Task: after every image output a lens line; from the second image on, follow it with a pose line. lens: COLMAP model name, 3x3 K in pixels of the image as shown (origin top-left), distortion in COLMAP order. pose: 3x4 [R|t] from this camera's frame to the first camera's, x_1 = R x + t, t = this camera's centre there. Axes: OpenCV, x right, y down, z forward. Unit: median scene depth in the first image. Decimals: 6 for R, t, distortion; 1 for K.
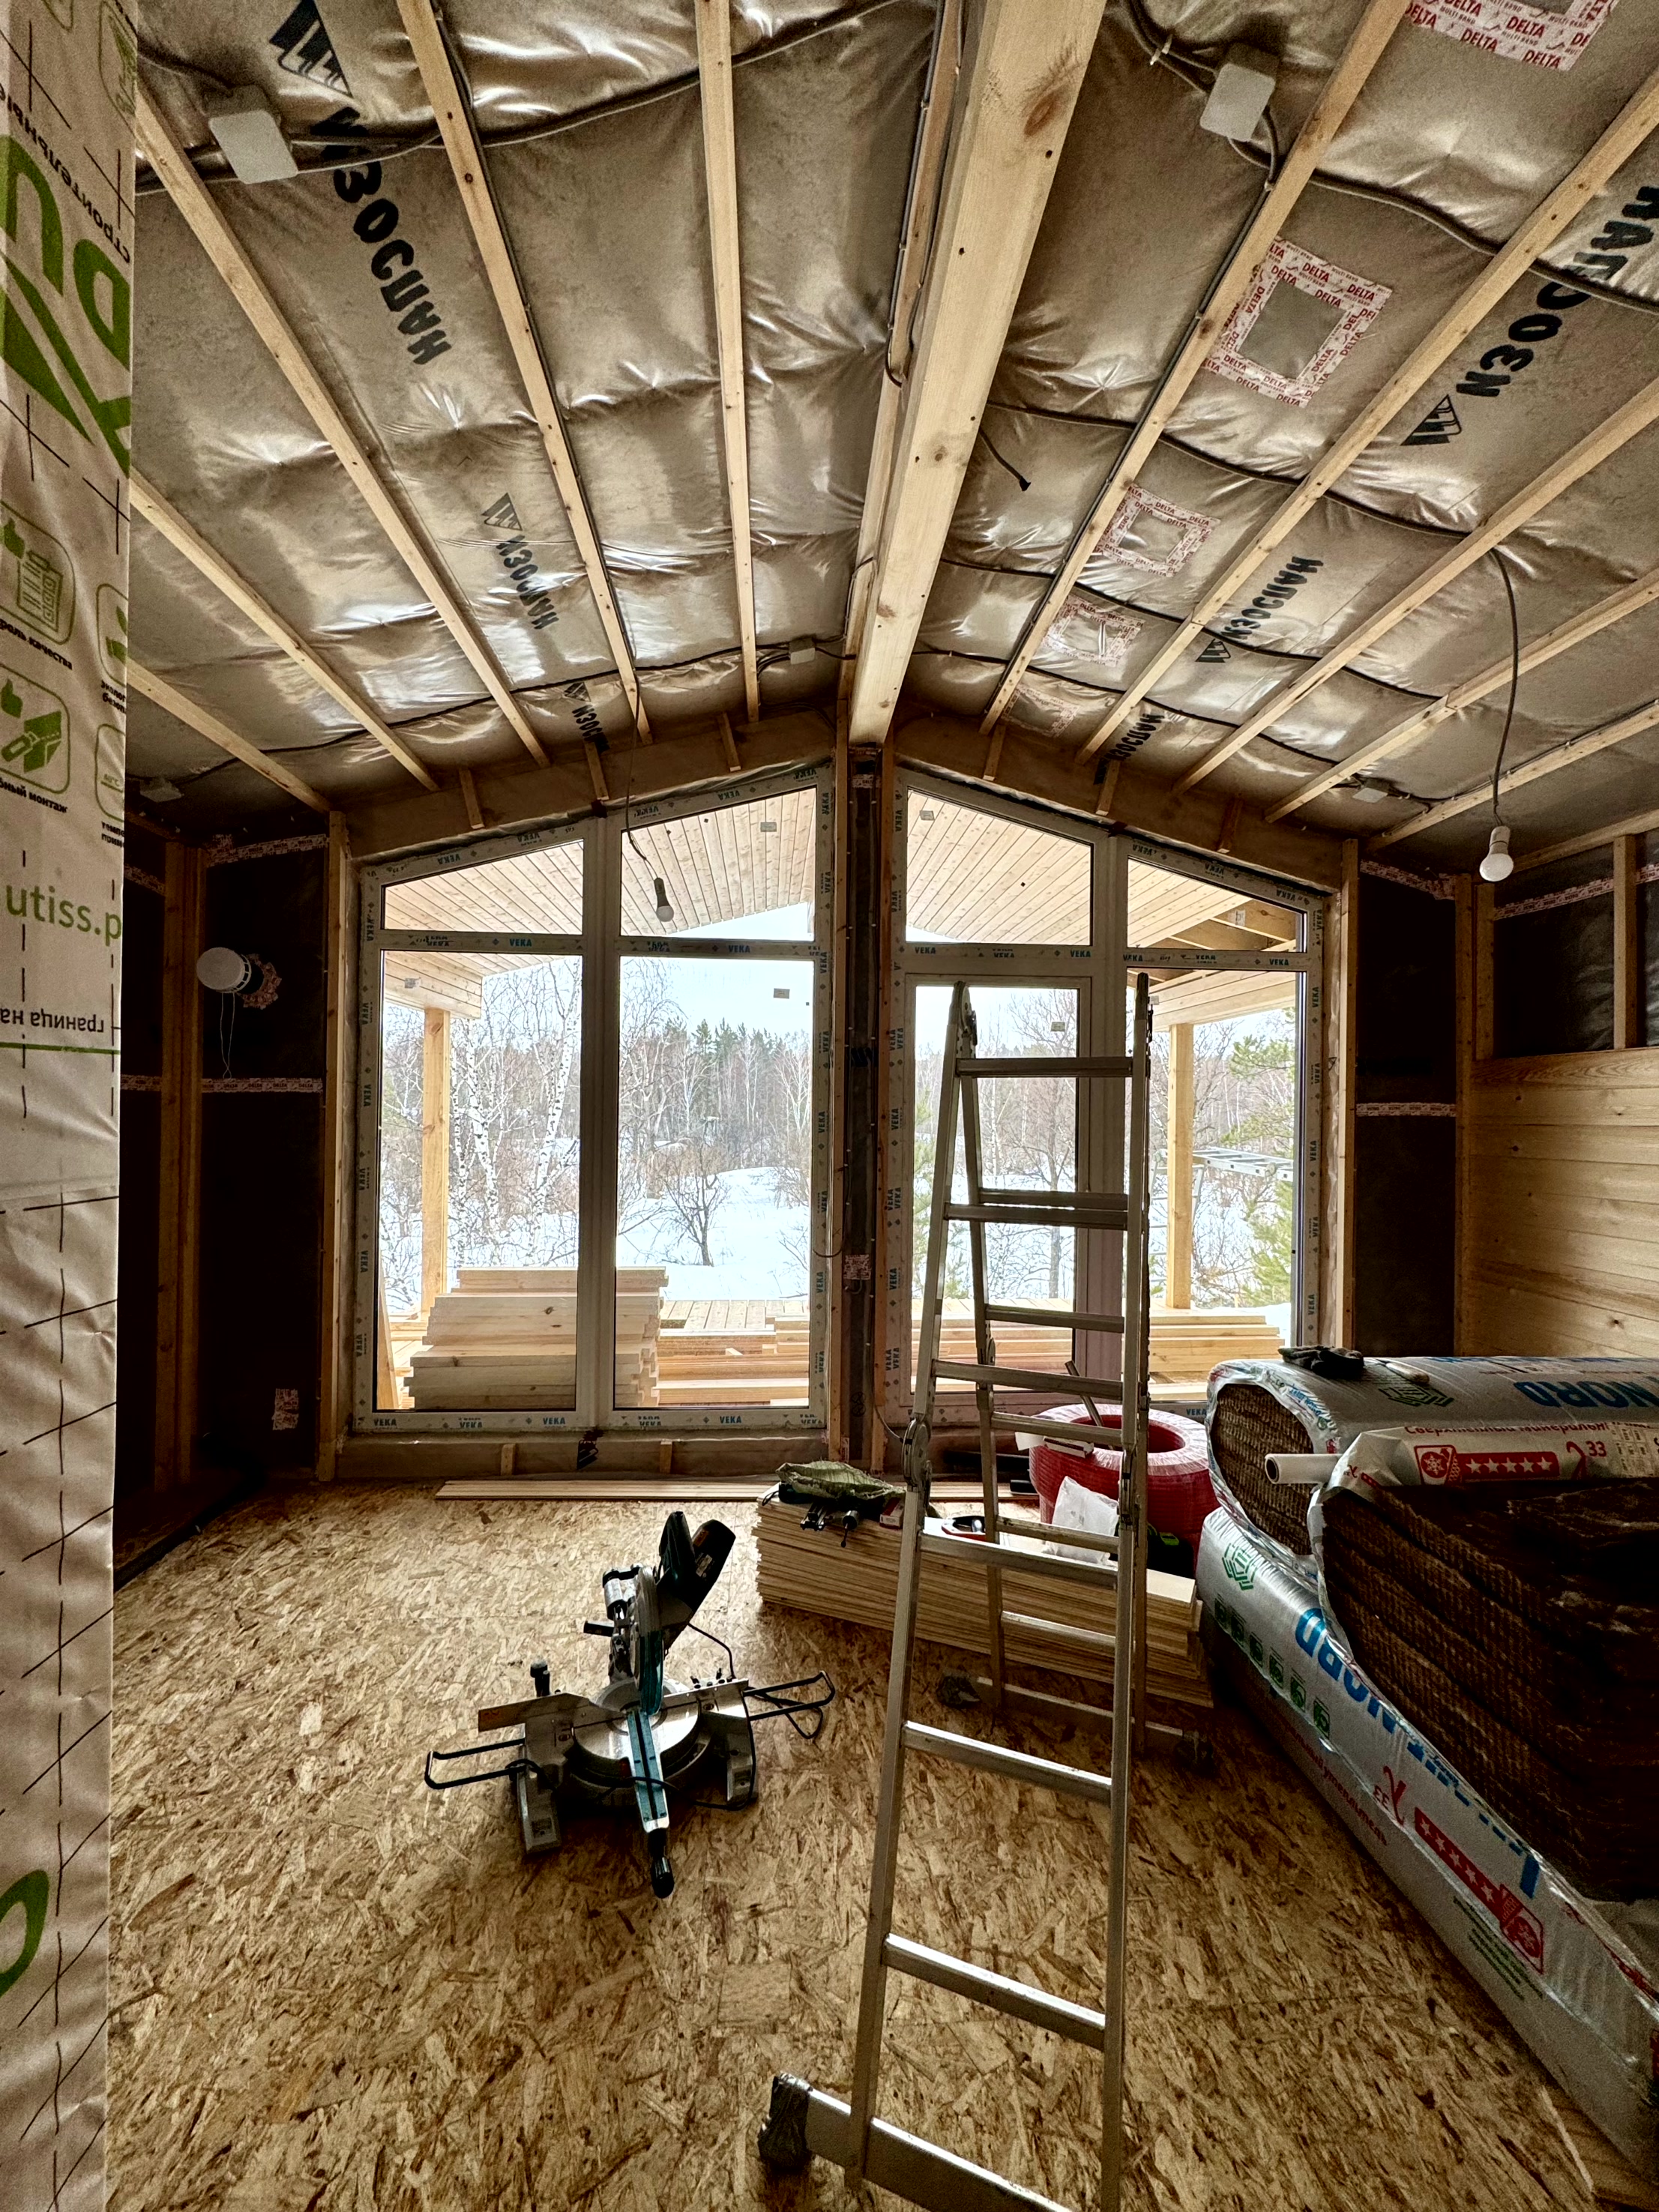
lens RADIAL K [[877.9, 0, 832.4], [0, 877.9, 1108.6], [0, 0, 1]] dist [-0.002110, 0.000301]
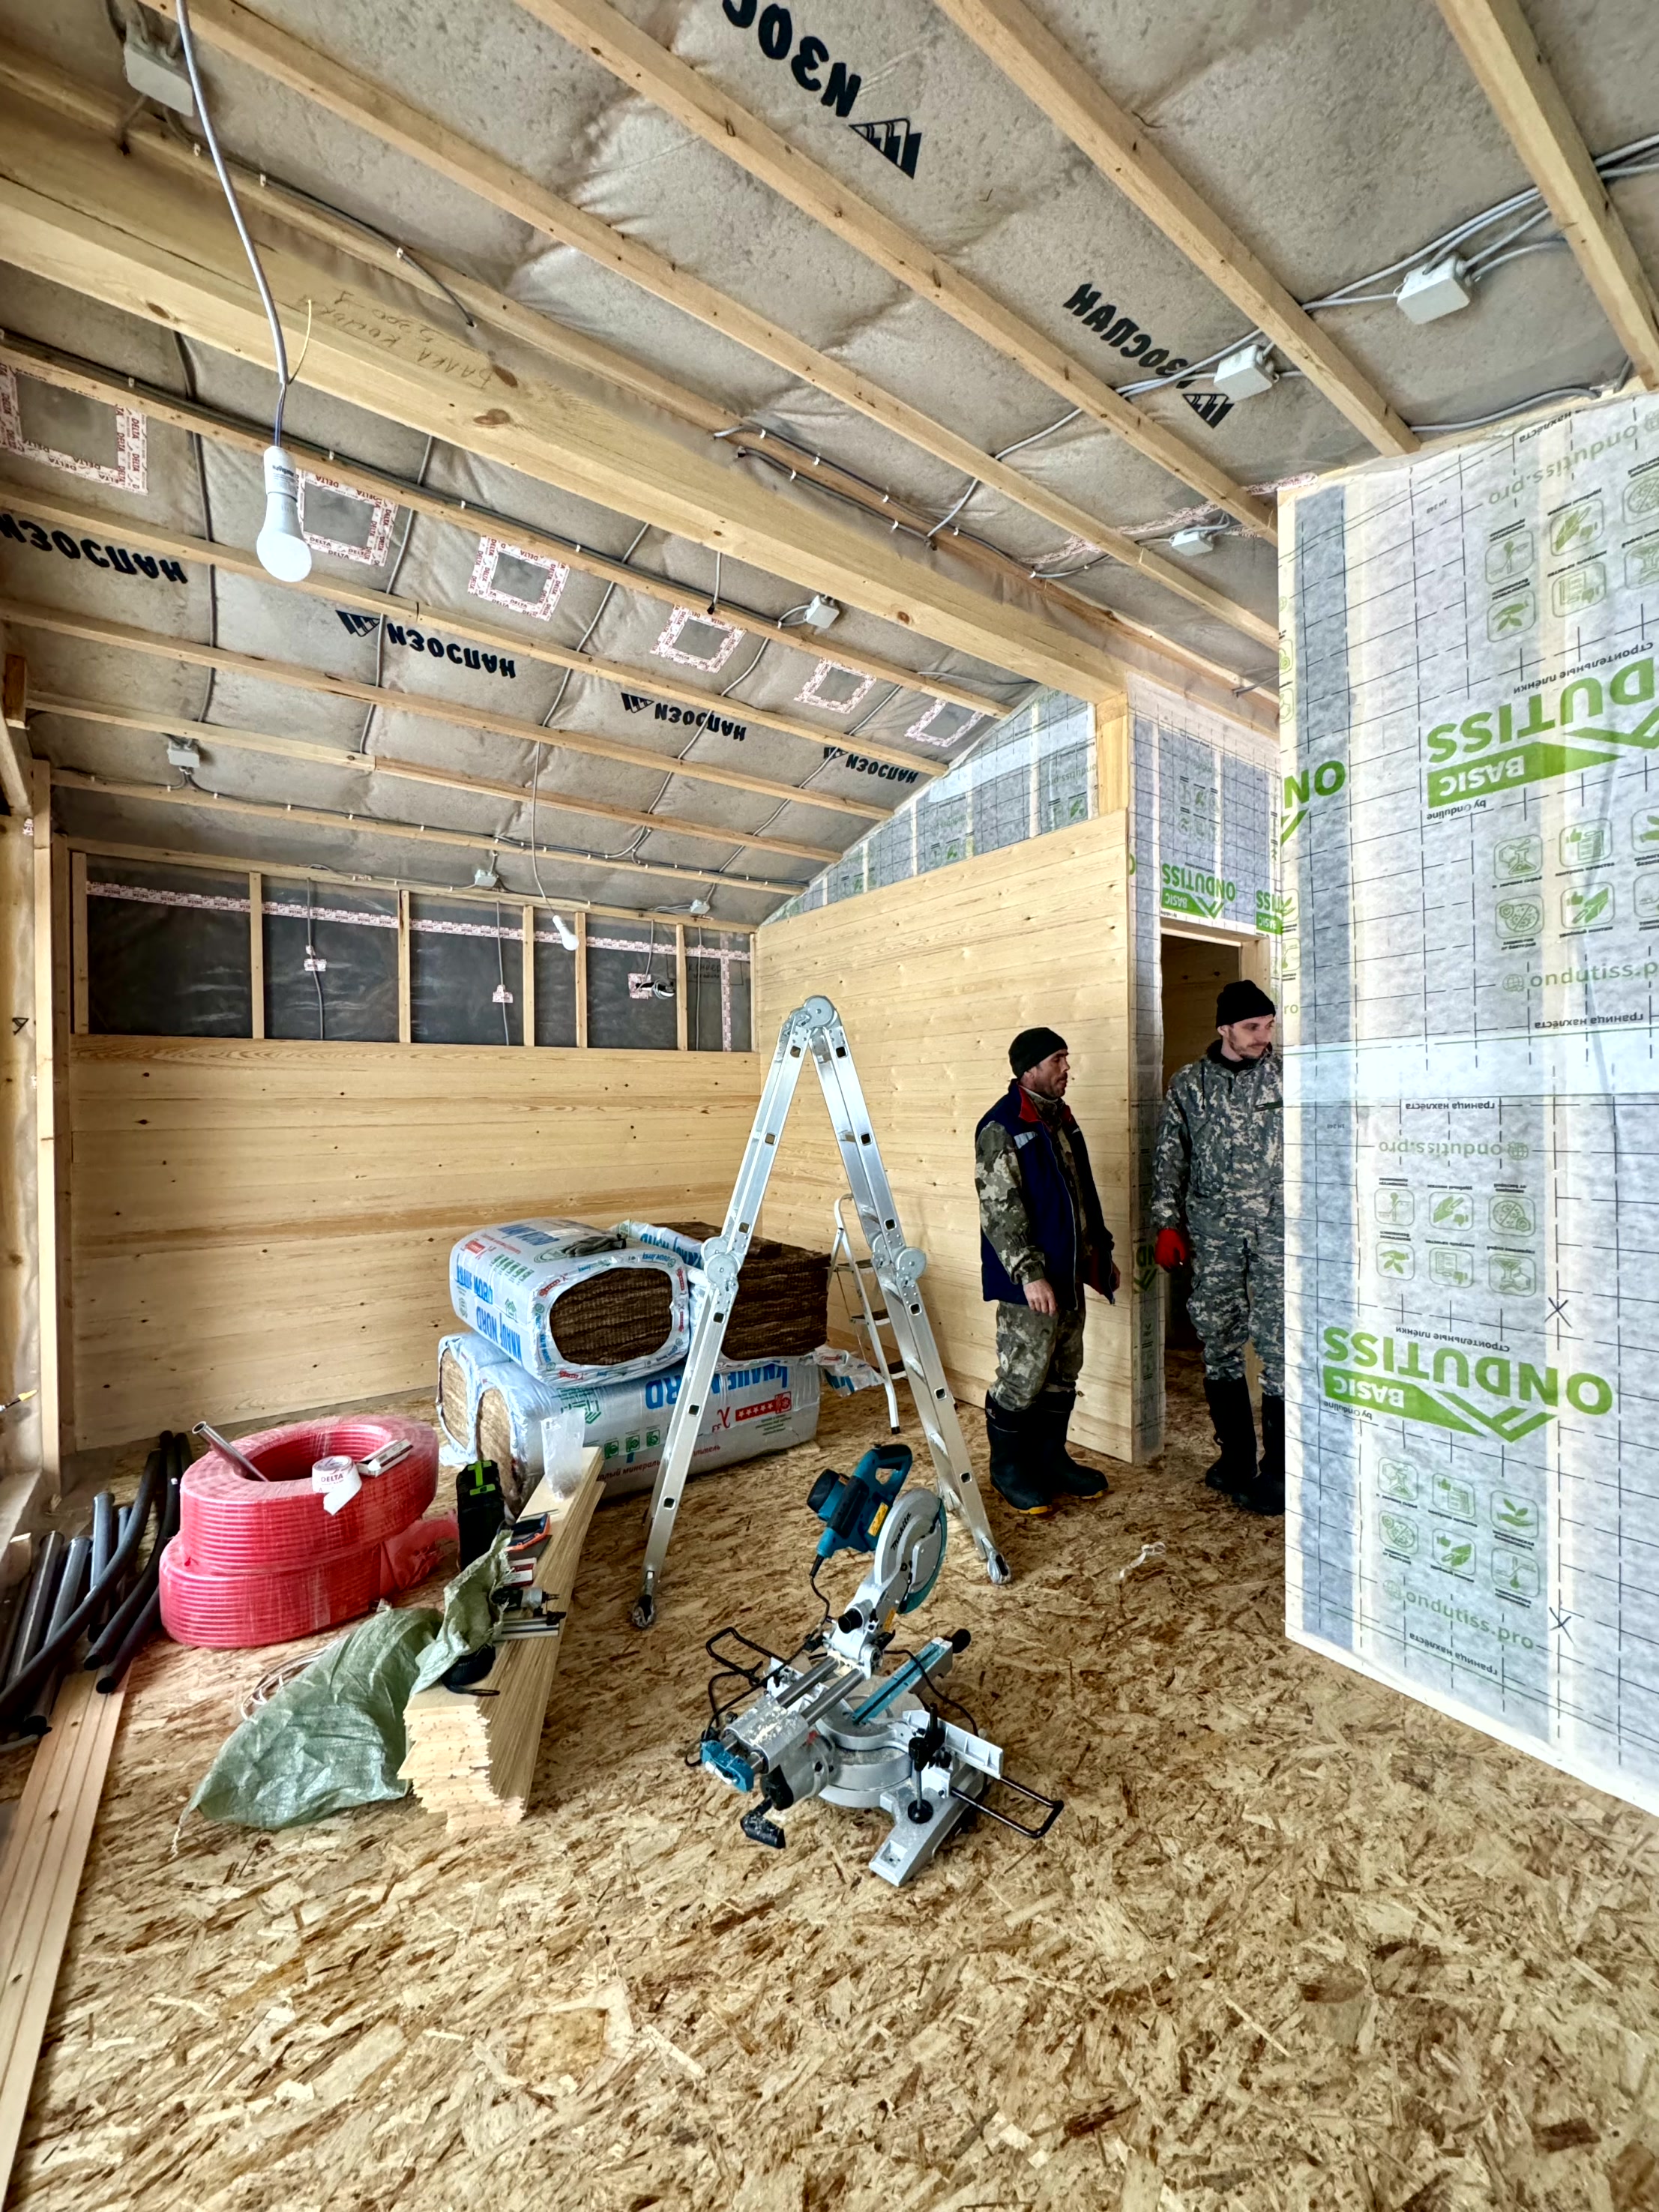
lens RADIAL K [[877.9, 0, 835.2], [0, 877.9, 1108.1], [0, 0, 1]] dist [-0.002110, 0.000301]
pose [[-0.534385, -0.011048, 0.845169, -1.144786], [0.000878, 0.999907, 0.013626, 0.031742], [-0.845241, 0.008023, -0.534325, 1.752170]]
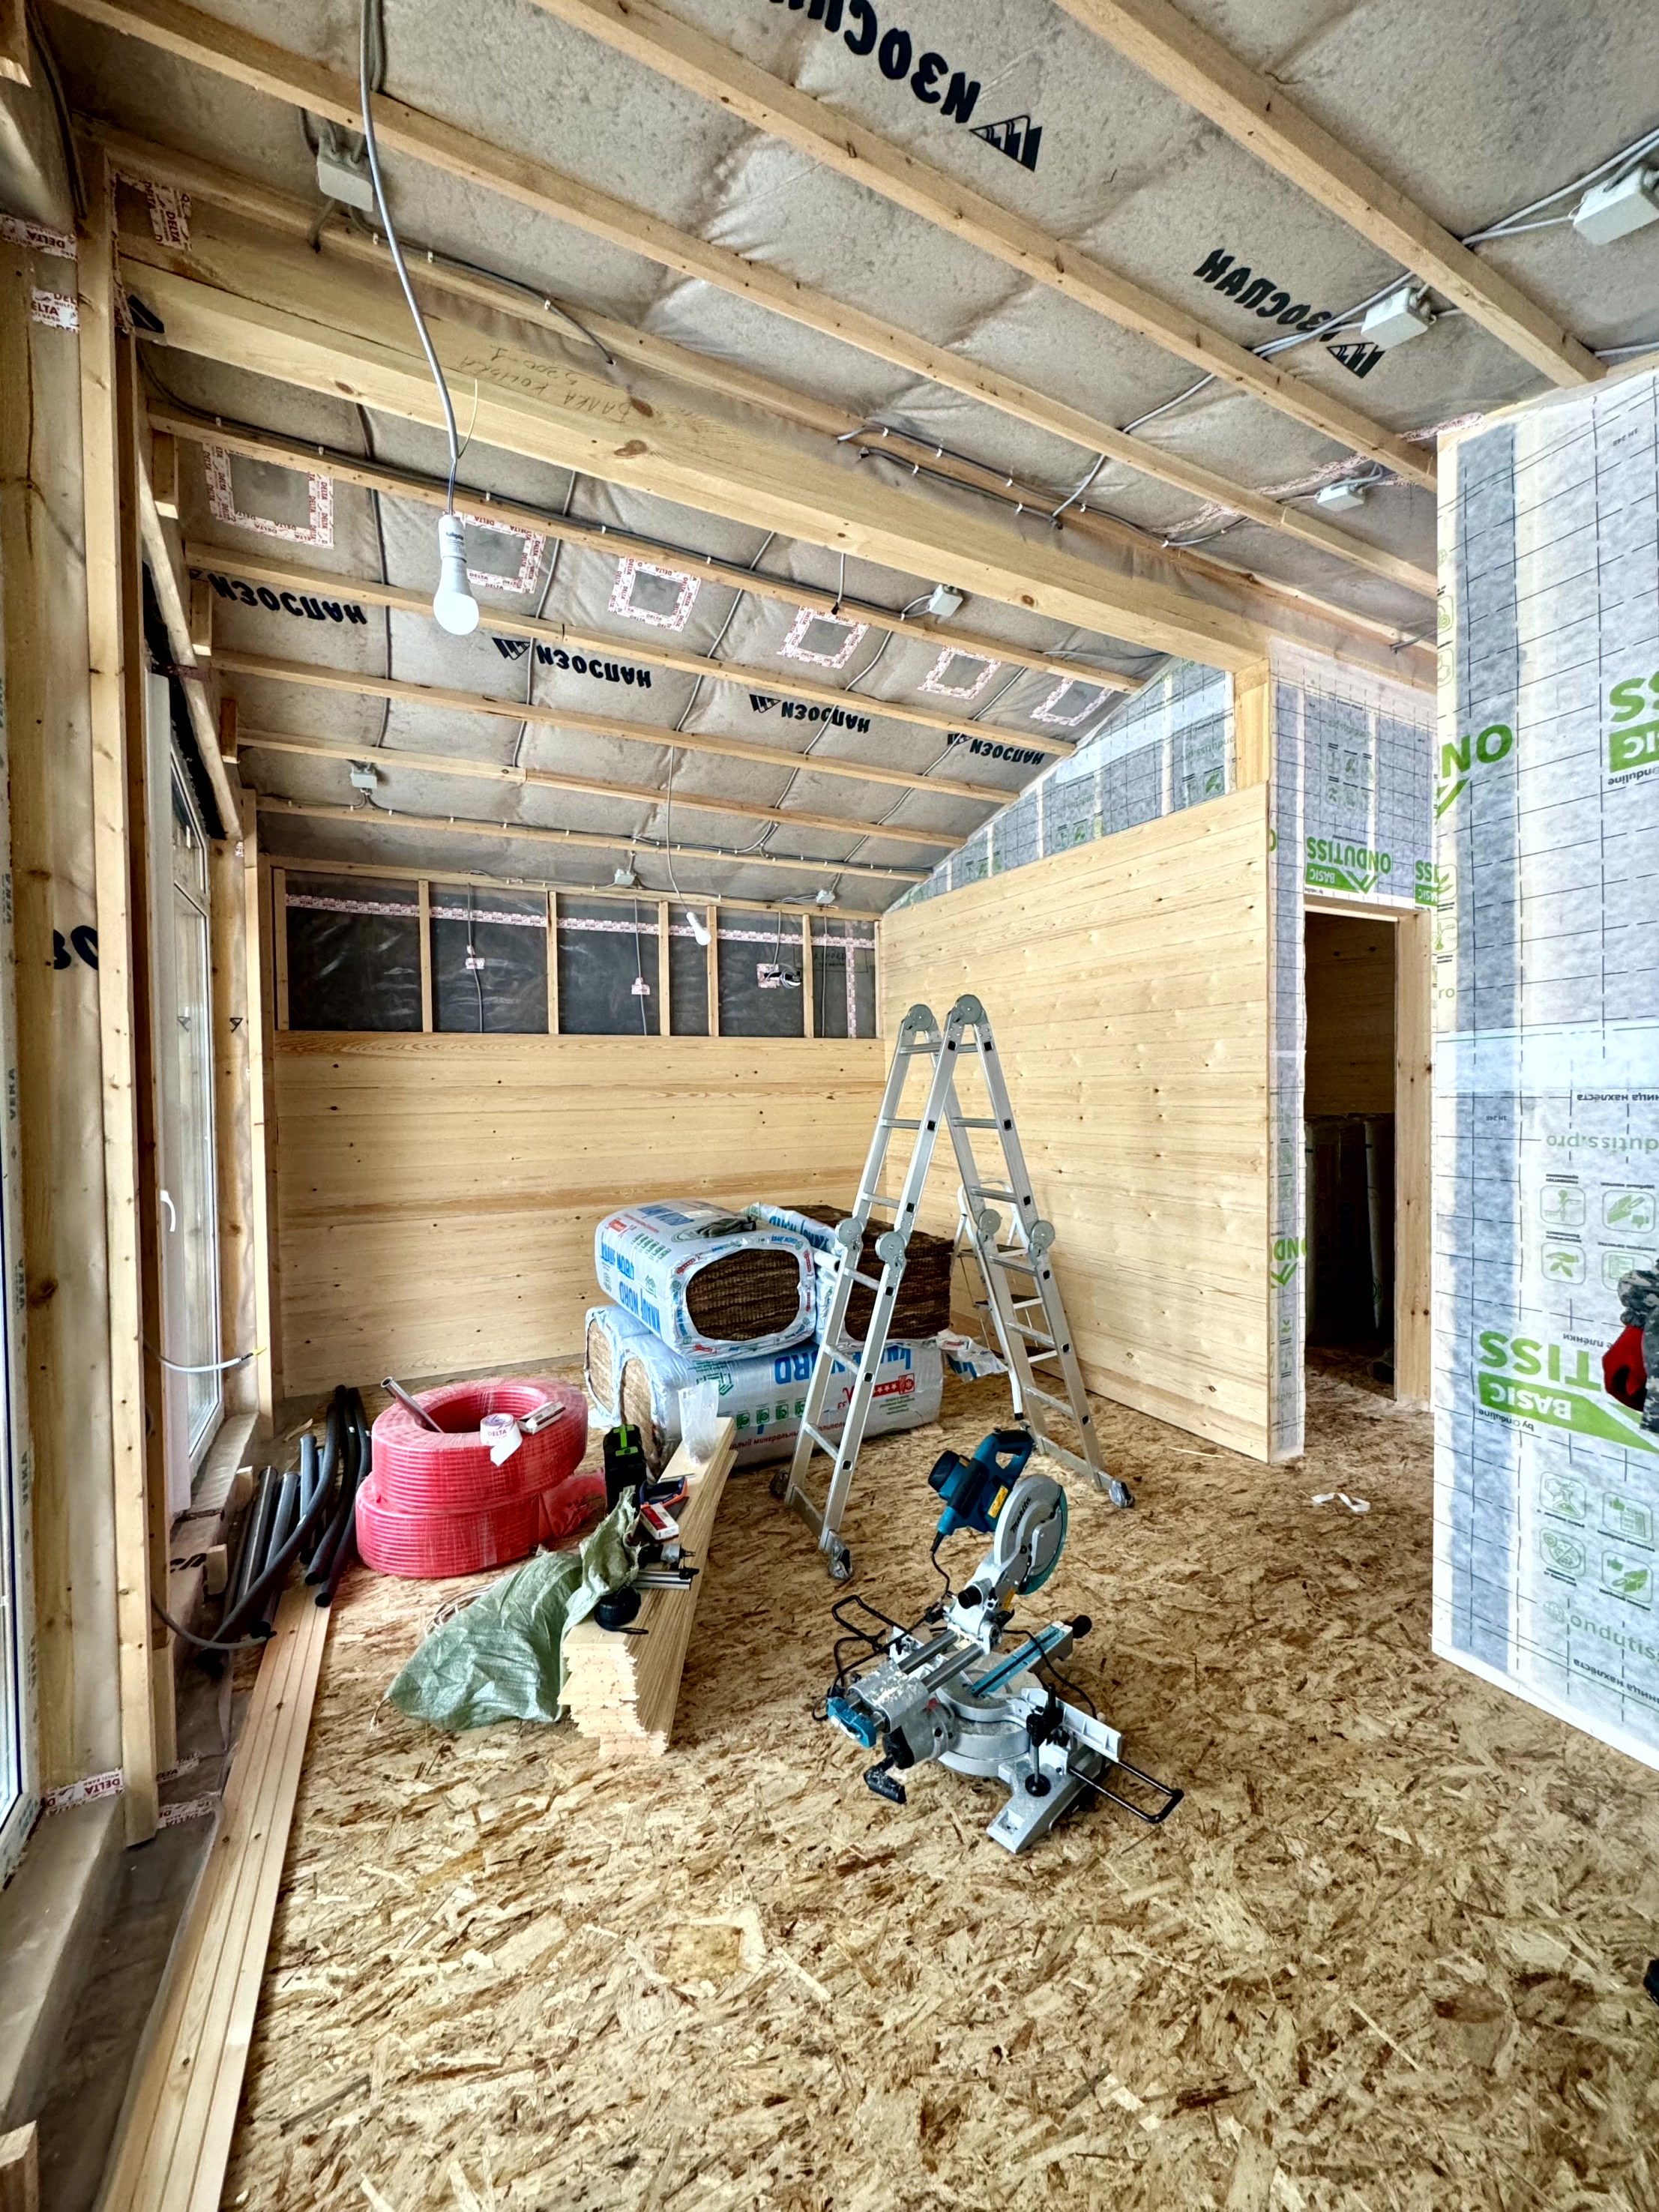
lens RADIAL K [[877.9, 0, 834.0], [0, 877.9, 1108.4], [0, 0, 1]] dist [-0.002110, 0.000301]
pose [[-0.407684, -0.028970, 0.912664, -1.178006], [0.004415, 0.999422, 0.033696, 0.018569], [-0.913113, 0.017766, -0.407320, 1.765142]]
